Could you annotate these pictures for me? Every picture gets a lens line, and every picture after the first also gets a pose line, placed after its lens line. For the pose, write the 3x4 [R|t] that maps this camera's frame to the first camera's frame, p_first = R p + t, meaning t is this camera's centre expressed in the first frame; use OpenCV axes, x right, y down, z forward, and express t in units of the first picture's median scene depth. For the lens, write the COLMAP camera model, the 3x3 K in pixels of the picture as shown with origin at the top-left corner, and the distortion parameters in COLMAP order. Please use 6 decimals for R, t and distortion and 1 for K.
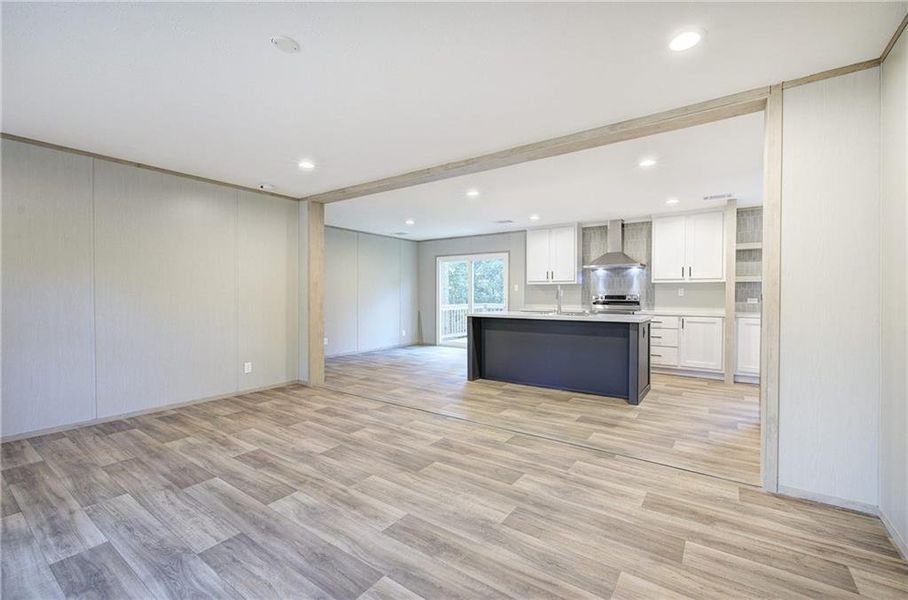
lens RADIAL K [[386.6, 0, 459.7], [0, 386.6, 299.2], [0, 0, 1]] dist [-0.002235, 0.000334]
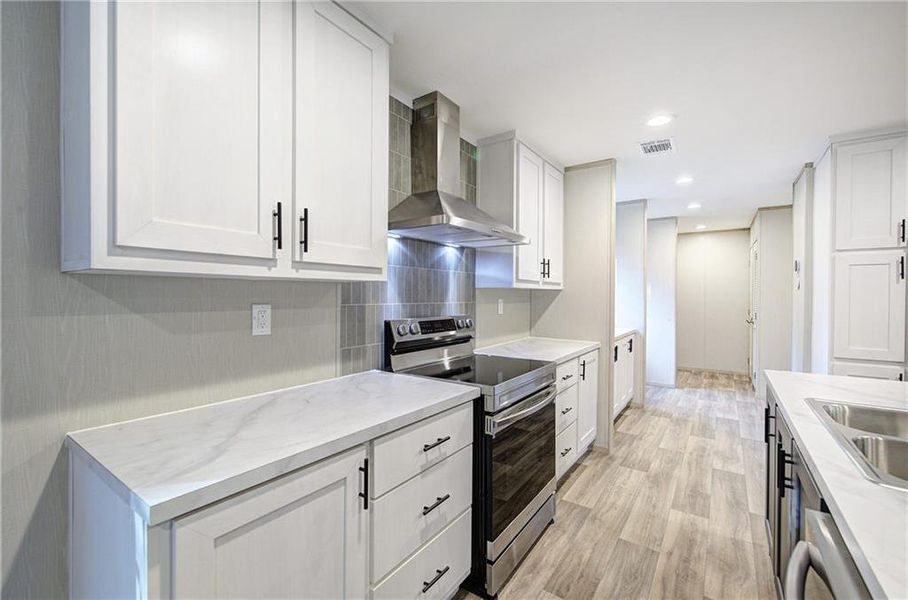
lens RADIAL K [[385.1, 0, 458.6], [0, 385.1, 299.5], [0, 0, 1]] dist [-0.001821, 0.000458]
pose [[0.001689, -0.014633, 0.999892, 0.059324], [0.007306, 0.999866, 0.014620, -0.033785], [-0.999972, 0.007281, 0.001796, 1.004984]]
